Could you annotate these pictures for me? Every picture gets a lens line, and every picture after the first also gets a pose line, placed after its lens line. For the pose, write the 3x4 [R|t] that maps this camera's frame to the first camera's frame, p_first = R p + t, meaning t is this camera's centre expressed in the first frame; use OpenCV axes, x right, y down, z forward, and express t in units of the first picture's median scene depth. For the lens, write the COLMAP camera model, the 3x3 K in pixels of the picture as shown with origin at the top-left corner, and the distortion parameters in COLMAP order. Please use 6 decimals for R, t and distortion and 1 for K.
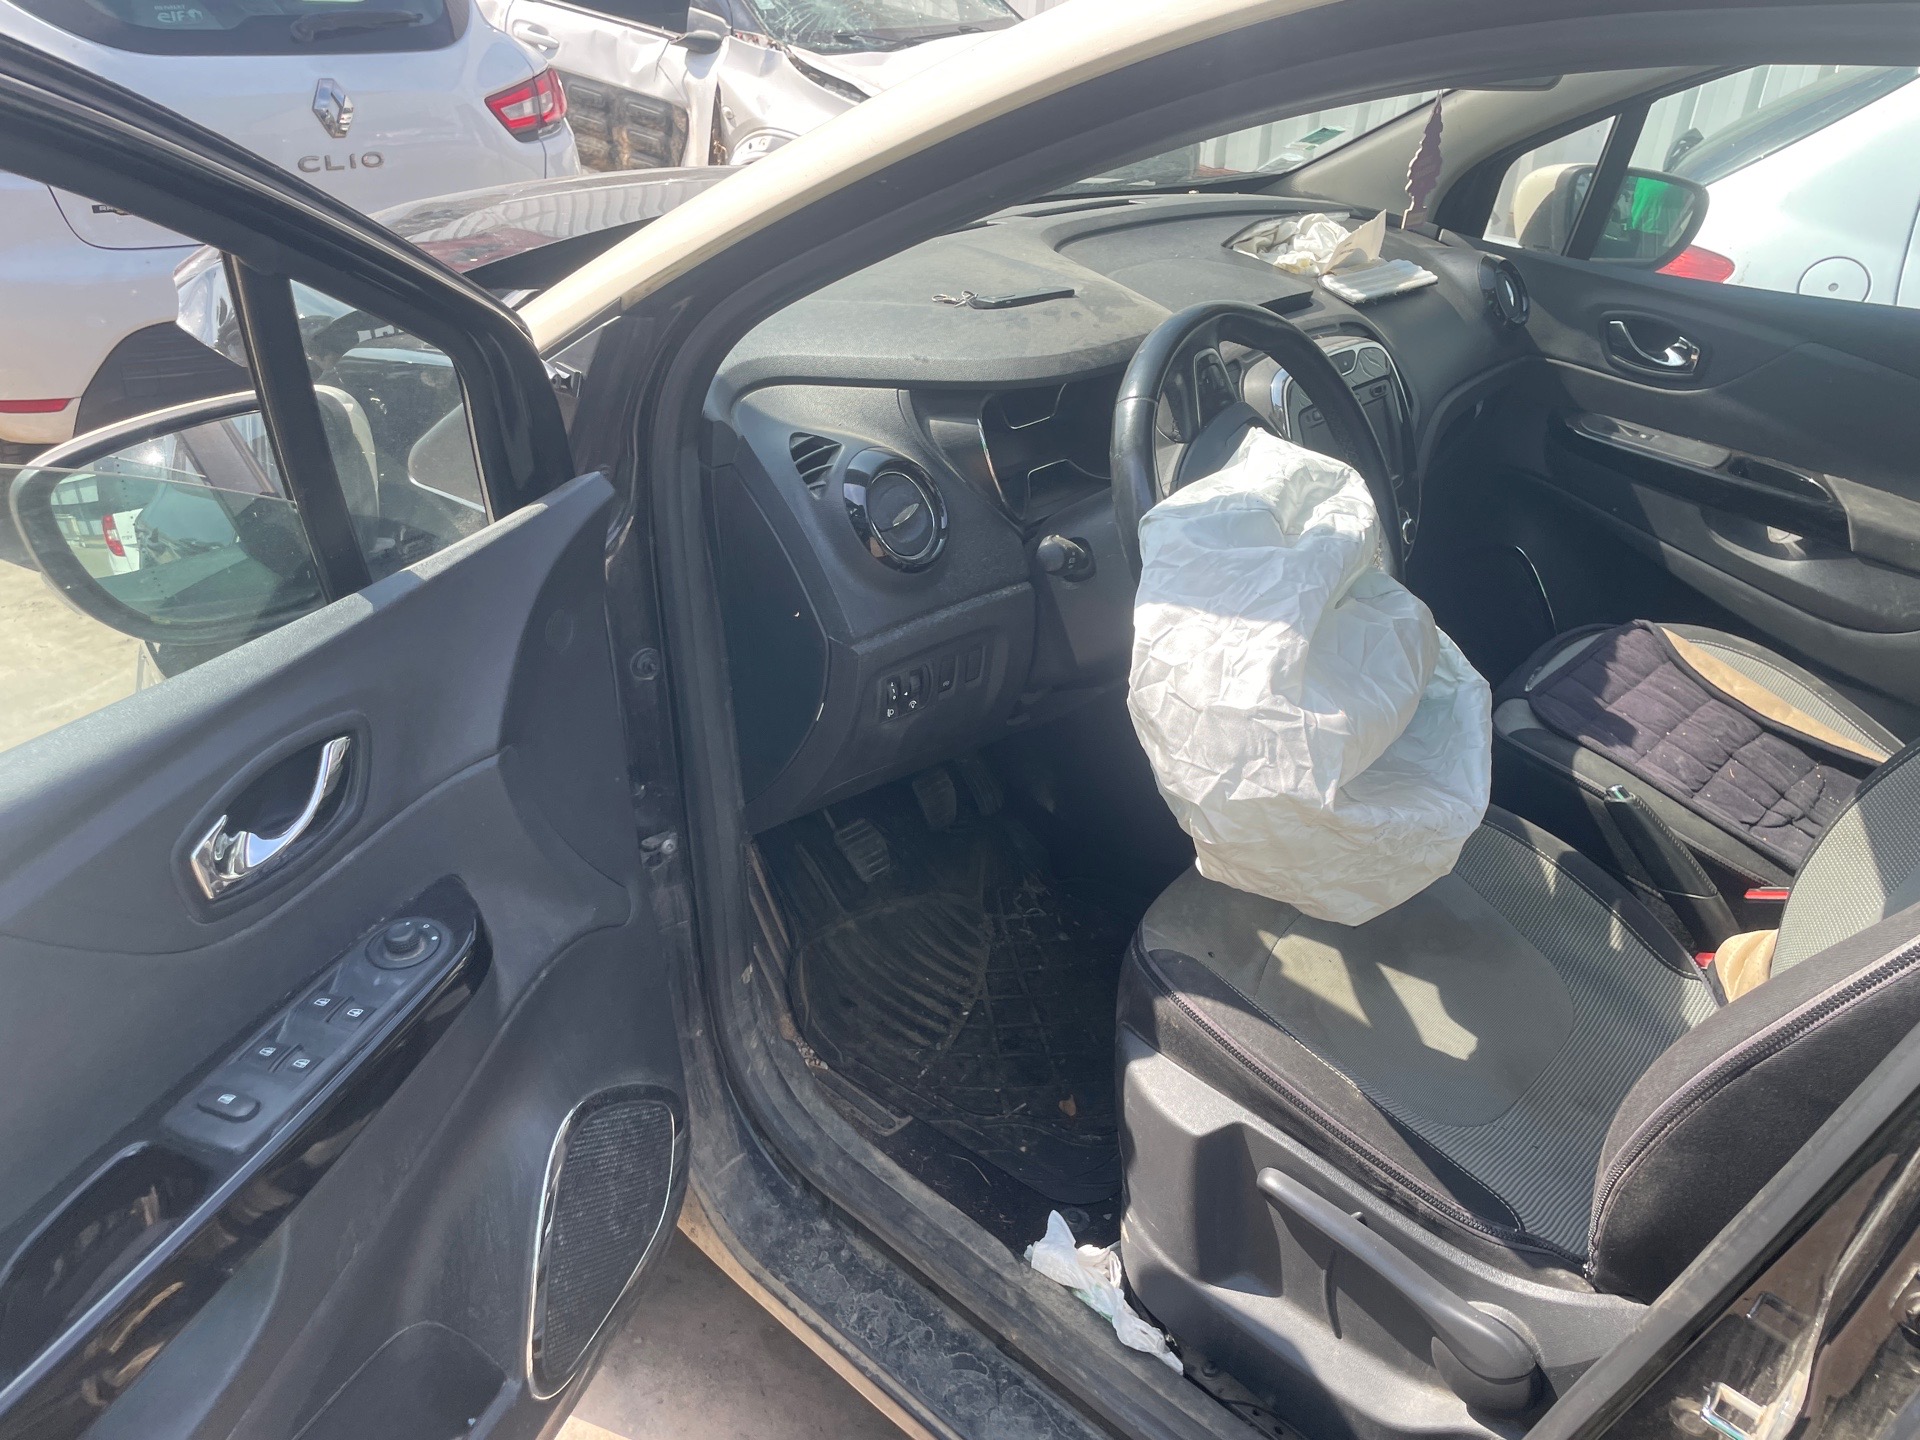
lens RADIAL K [[1433.7, 0, 957.7], [0, 1433.7, 721.6], [0, 0, 1]] dist [0.082055, -0.107013]
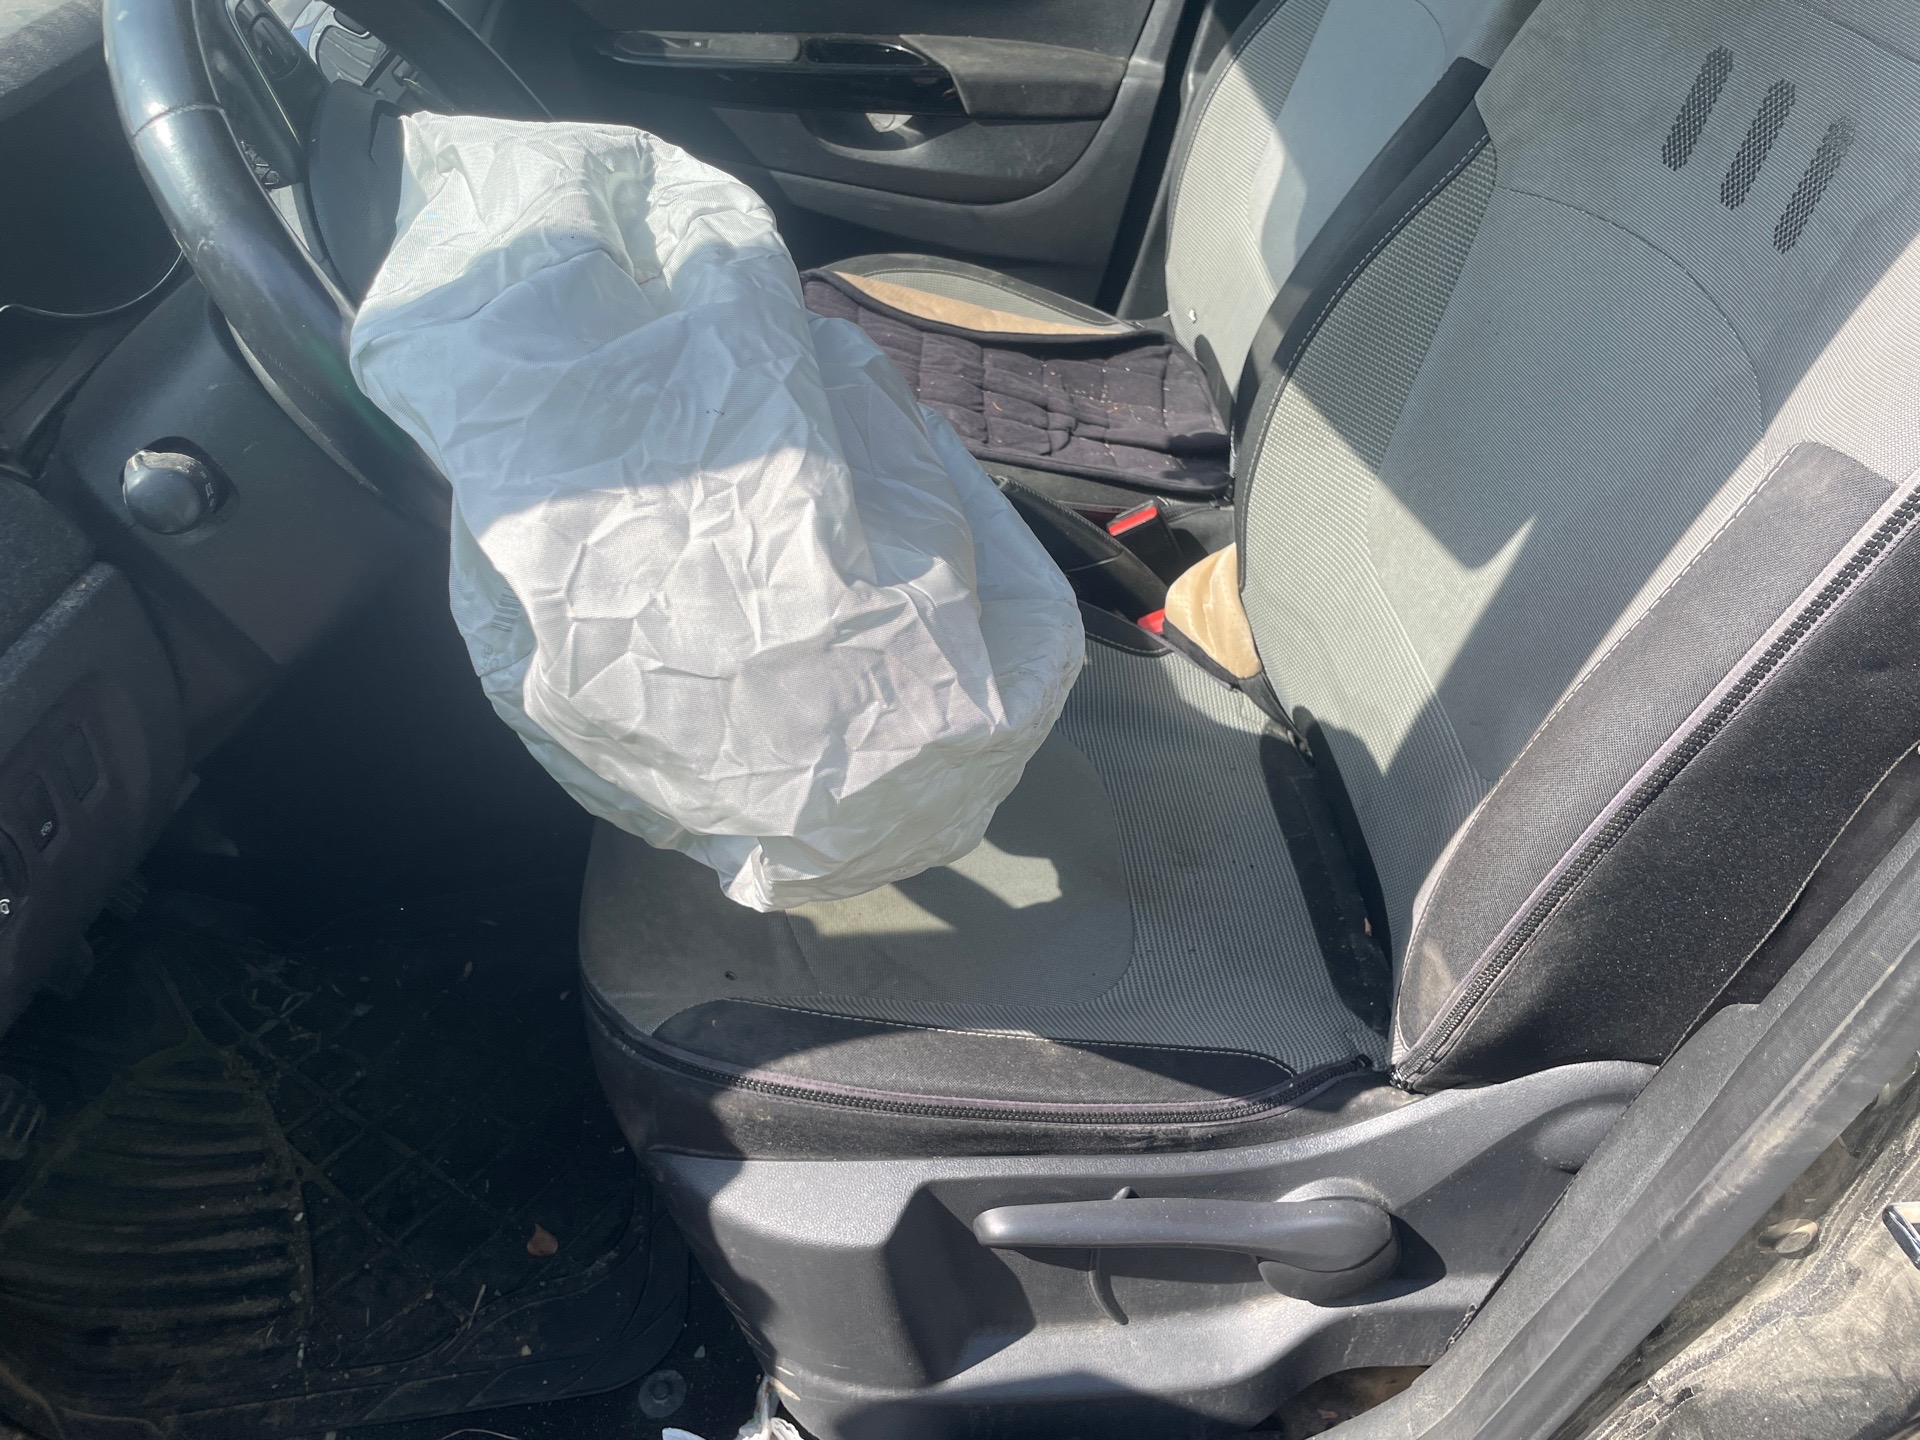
lens RADIAL K [[1460.5, 0, 965.3], [0, 1460.5, 710.1], [0, 0, 1]] dist [0.071970, -0.110469]
pose [[0.696923, -0.481119, 0.531811, -0.029739], [0.383234, 0.876655, 0.290874, -0.069145], [-0.606160, 0.001091, 0.795342, 0.335696]]
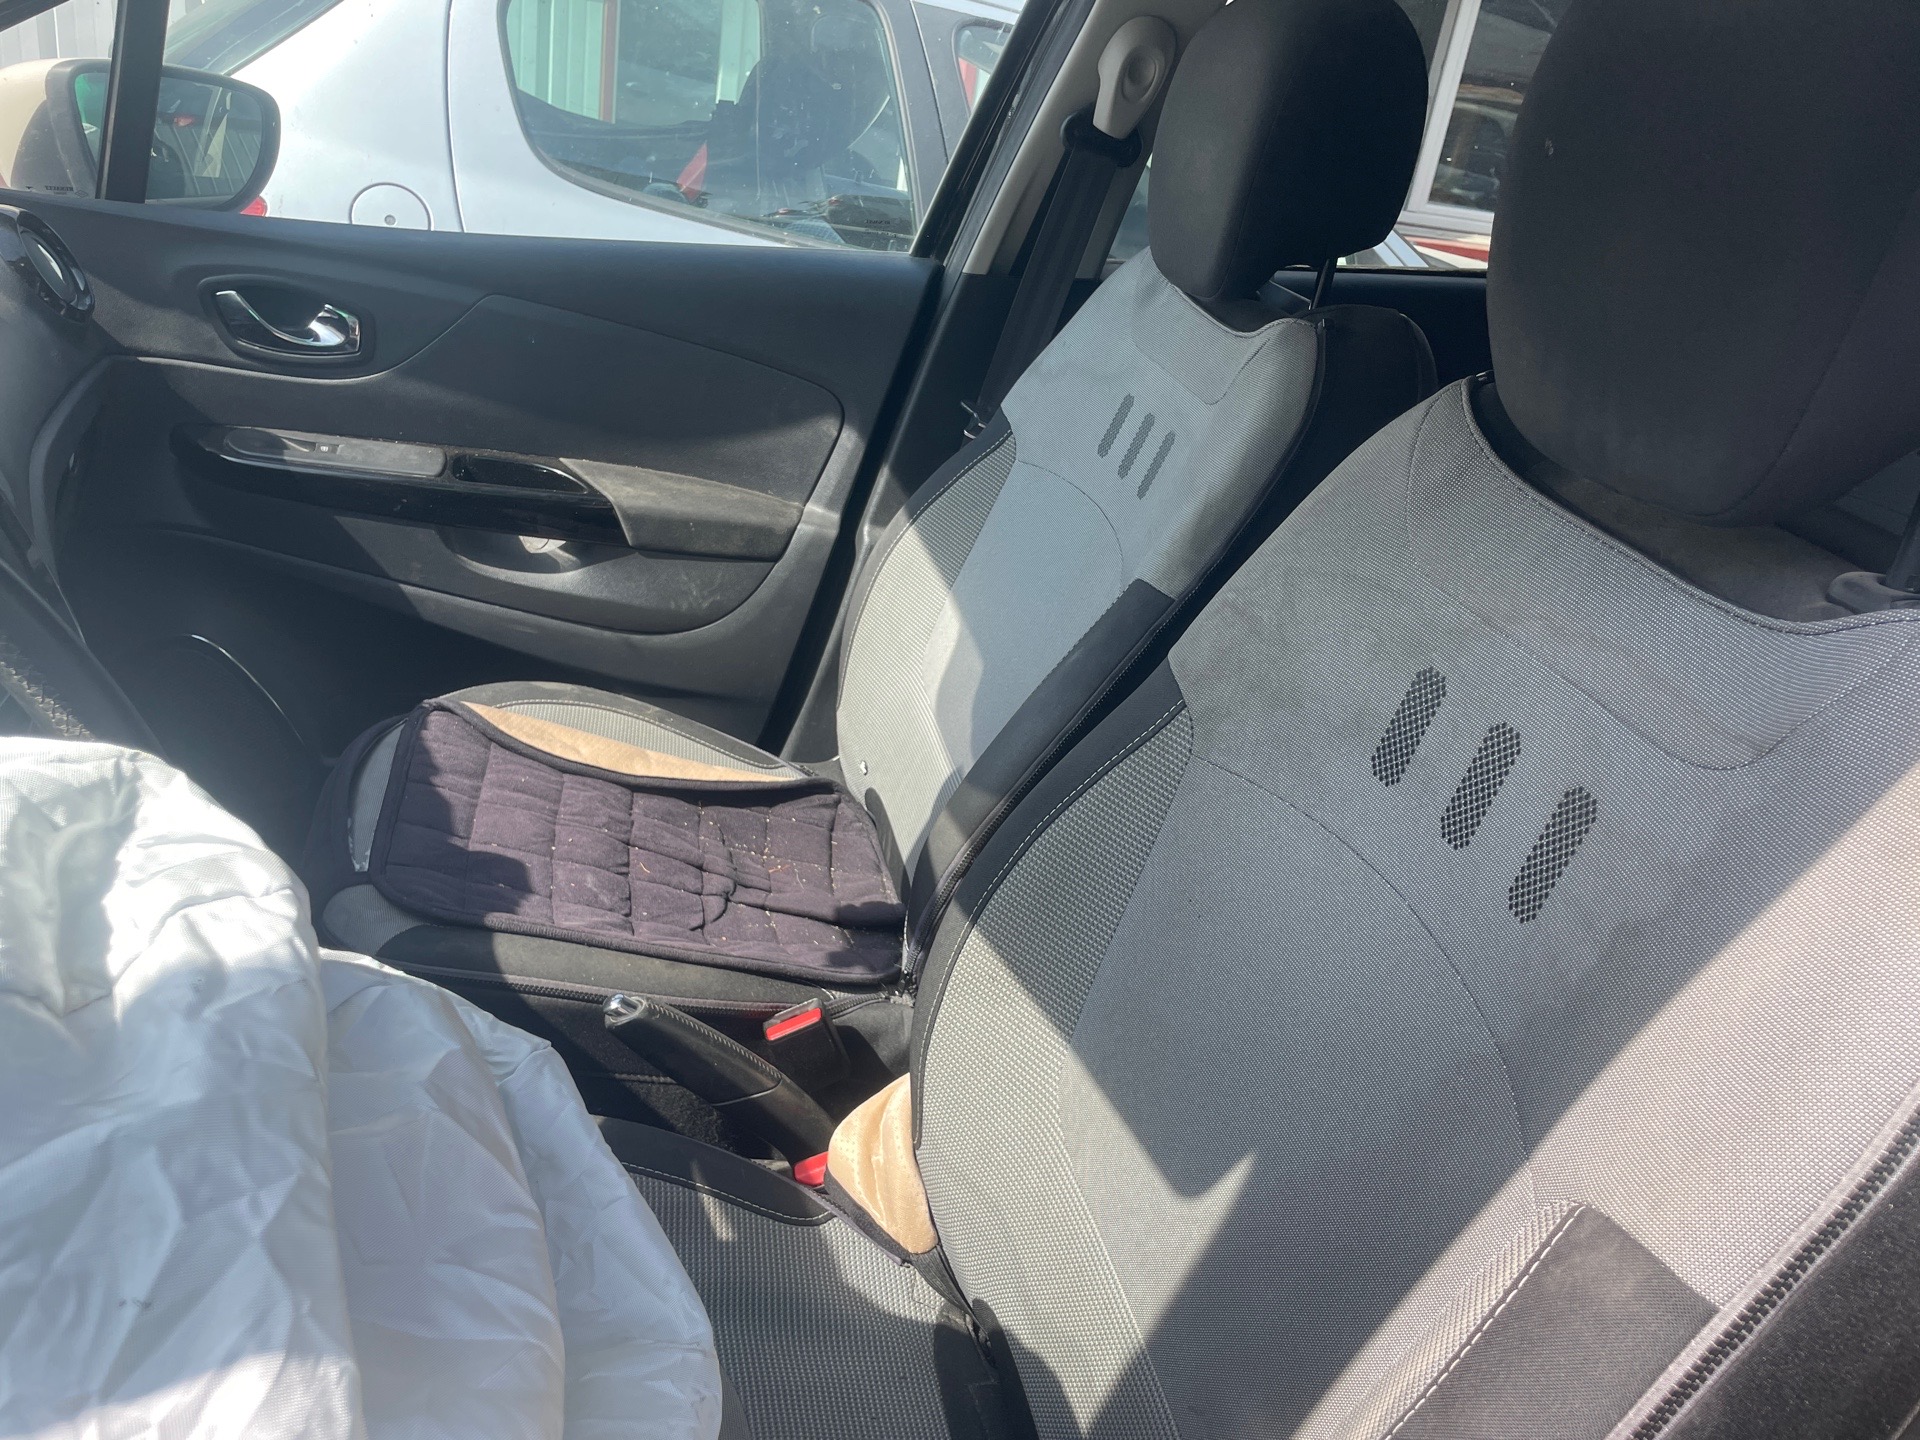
lens RADIAL K [[1466.8, 0, 959.1], [0, 1466.8, 730.0], [0, 0, 1]] dist [0.078200, -0.110616]
pose [[0.563750, -0.327902, 0.758068, 0.065442], [0.299130, 0.936567, 0.182659, -0.129613], [-0.769875, 0.123787, 0.626074, 0.395678]]
